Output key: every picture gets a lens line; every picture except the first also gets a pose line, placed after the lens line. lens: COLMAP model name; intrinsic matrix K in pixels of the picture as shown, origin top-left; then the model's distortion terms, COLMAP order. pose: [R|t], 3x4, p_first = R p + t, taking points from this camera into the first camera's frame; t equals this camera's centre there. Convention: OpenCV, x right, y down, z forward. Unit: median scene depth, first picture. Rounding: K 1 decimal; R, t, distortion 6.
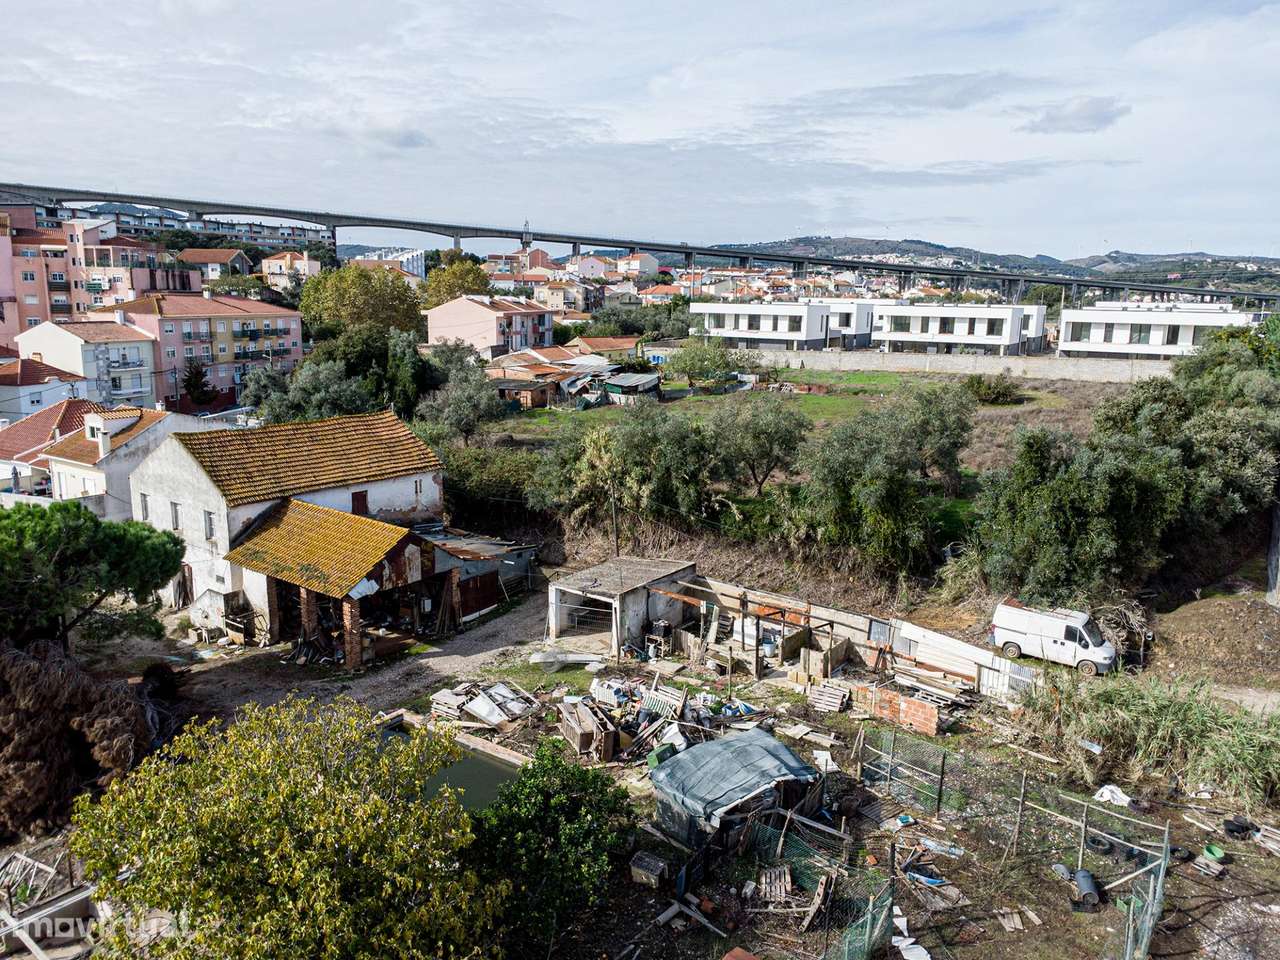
lens RADIAL K [[928.1, 0, 640.8], [0, 928.1, 476.2], [0, 0, 1]] dist [0.013435, -0.014082]
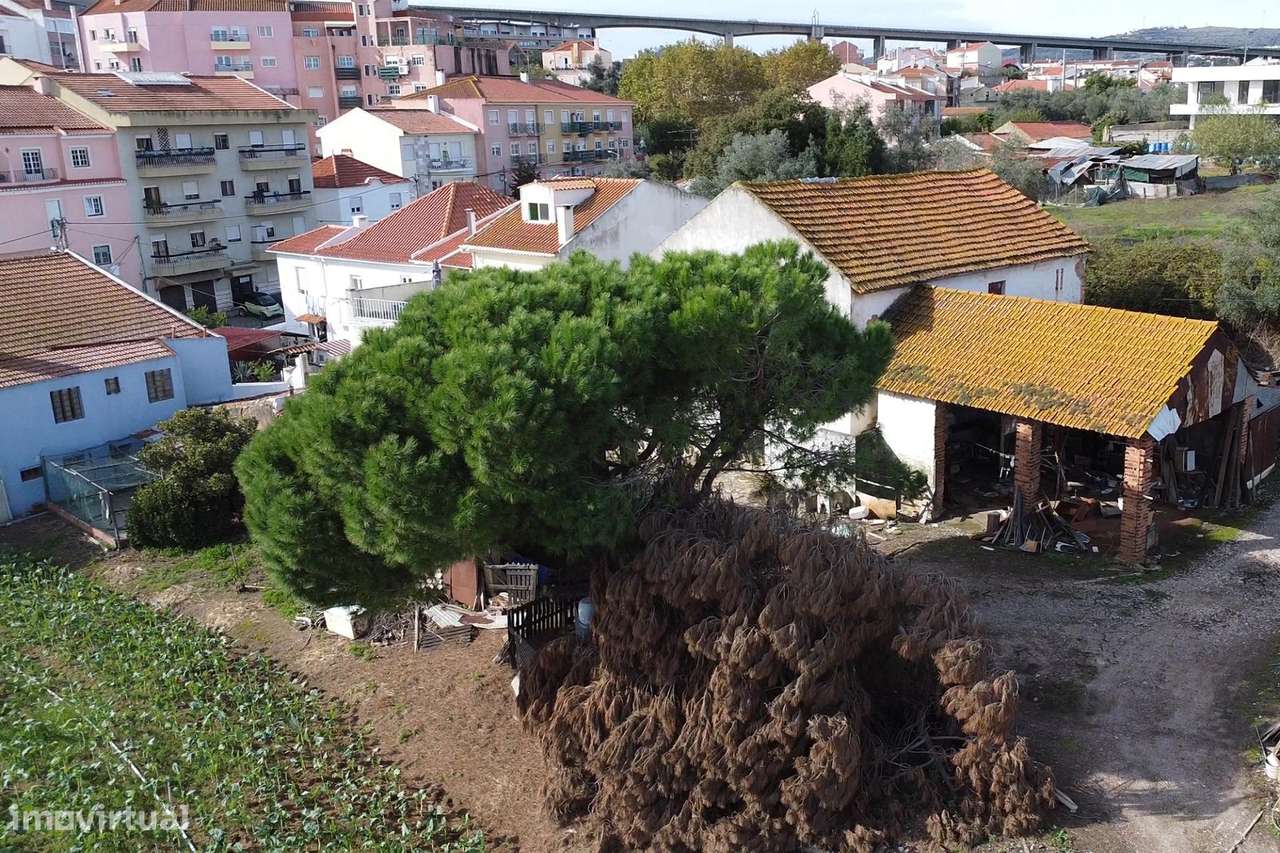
lens RADIAL K [[1150.3, 0, 746.6], [0, 1150.3, 414.8], [0, 0, 1]] dist [-0.007384, -0.040448]
pose [[0.987473, 0.007454, -0.157610, -0.369667], [0.002442, 0.998042, 0.062499, 0.060361], [0.157767, -0.062101, 0.985522, 0.226952]]
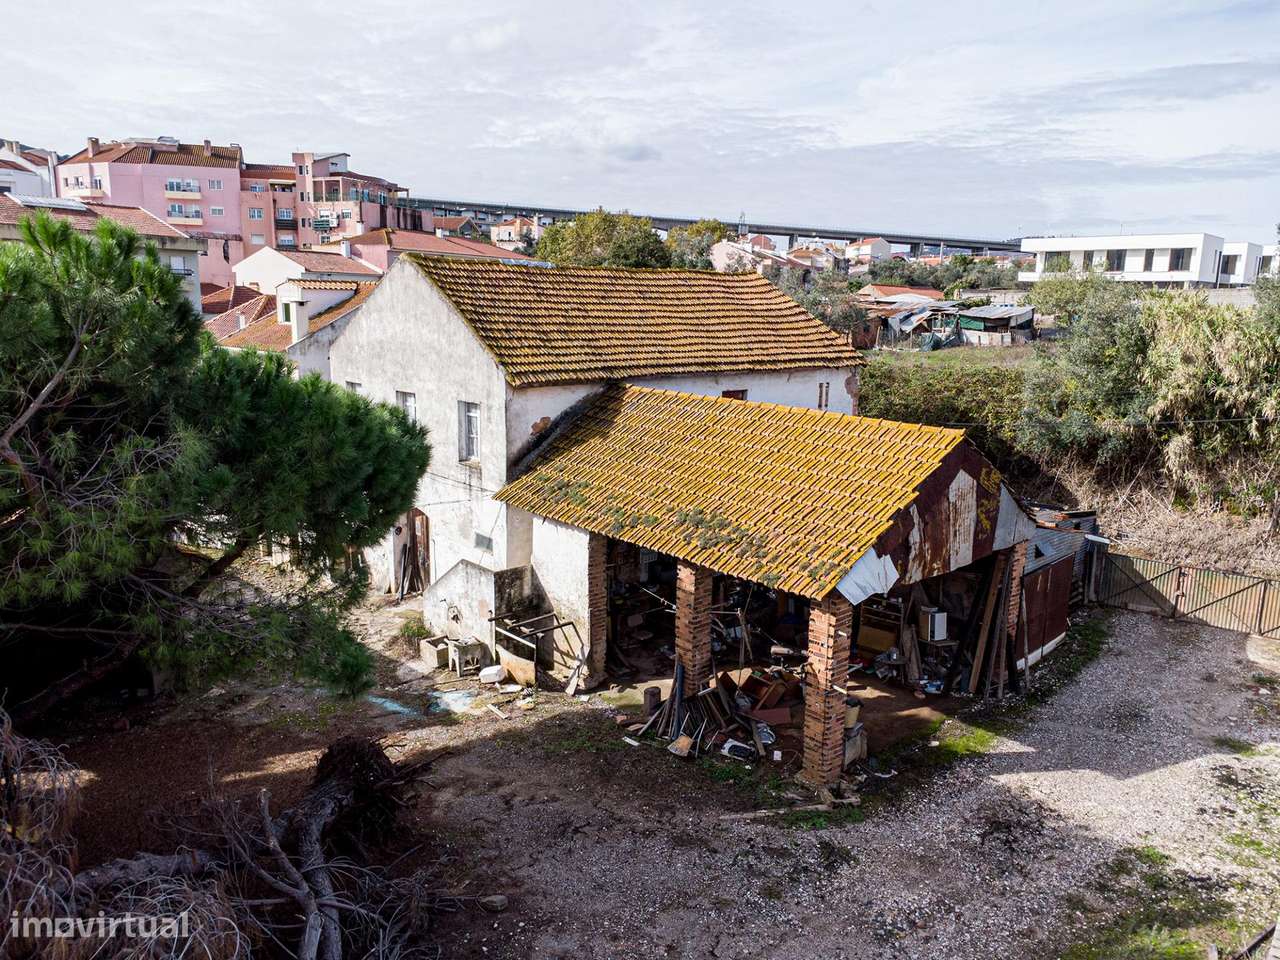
lens RADIAL K [[928.1, 0, 640.2], [0, 928.1, 483.5], [0, 0, 1]] dist [0.013435, -0.014082]
pose [[0.977922, 0.038092, -0.205467, -0.262805], [-0.037866, 0.999270, 0.005034, 0.071811], [0.205509, 0.002857, 0.978651, 0.519518]]
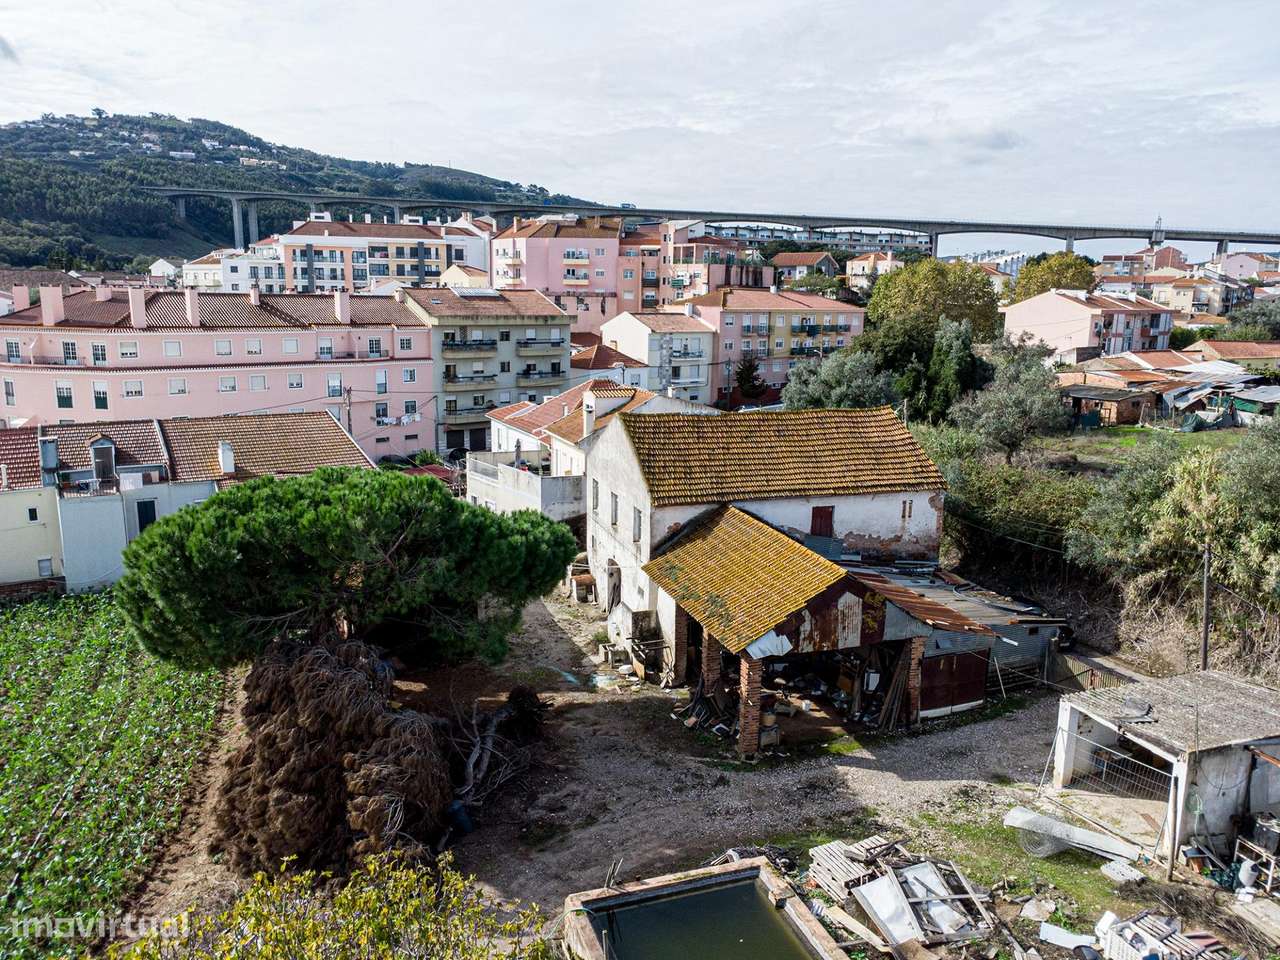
lens RADIAL K [[928.1, 0, 643.1], [0, 928.1, 480.7], [0, 0, 1]] dist [0.013435, -0.014082]
pose [[0.817782, 0.105735, -0.565731, 0.005984], [-0.110078, 0.993568, 0.026576, -0.008974], [0.564902, 0.040541, 0.824161, 0.305774]]
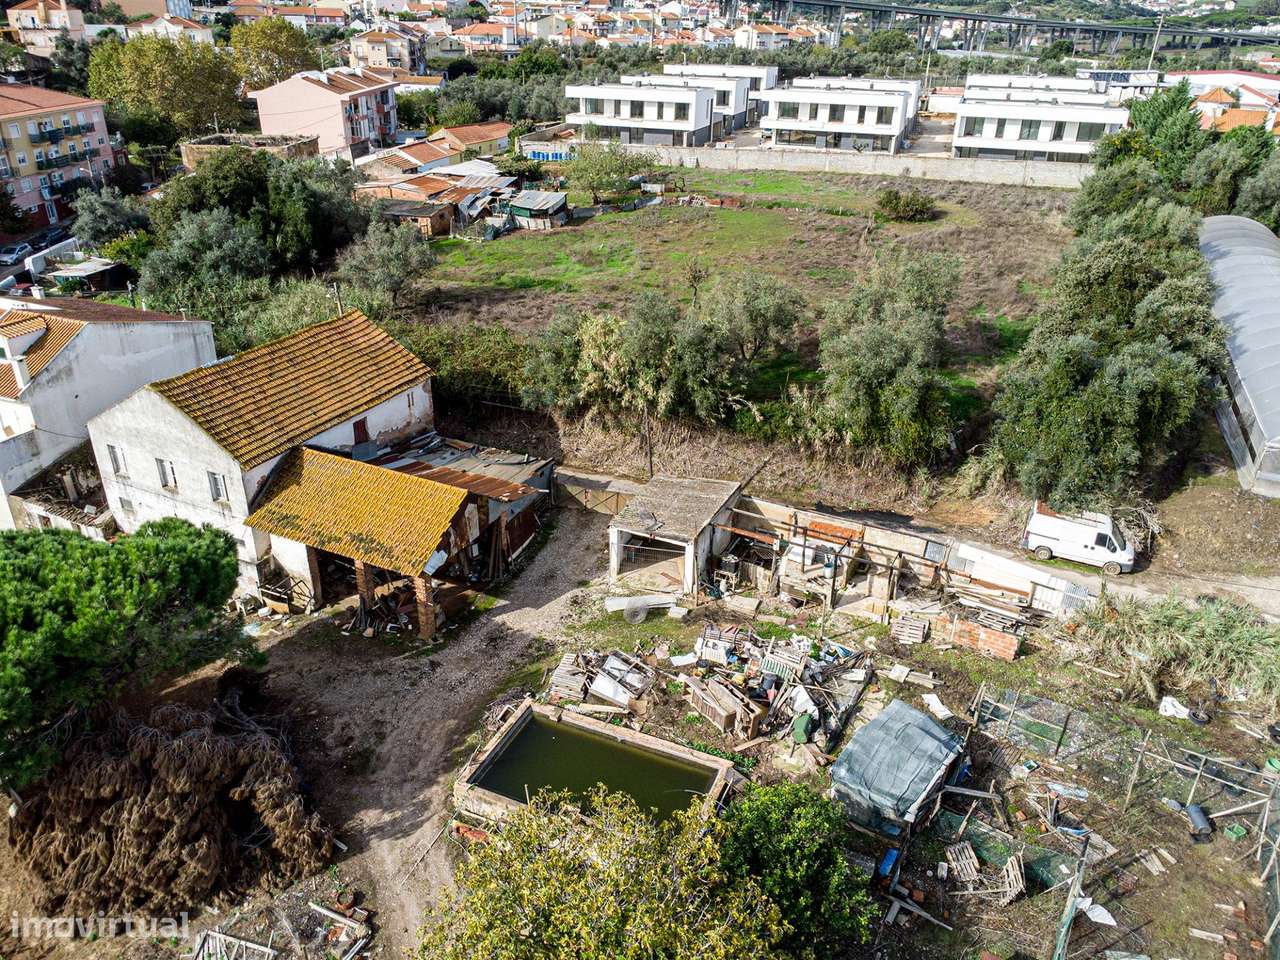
lens RADIAL K [[928.1, 0, 640.3], [0, 928.1, 477.3], [0, 0, 1]] dist [0.013435, -0.014082]
pose [[0.979374, -0.088300, 0.181739, -0.216625], [0.036390, 0.961831, 0.271214, -0.178843], [-0.198751, -0.259006, 0.945206, 0.066561]]
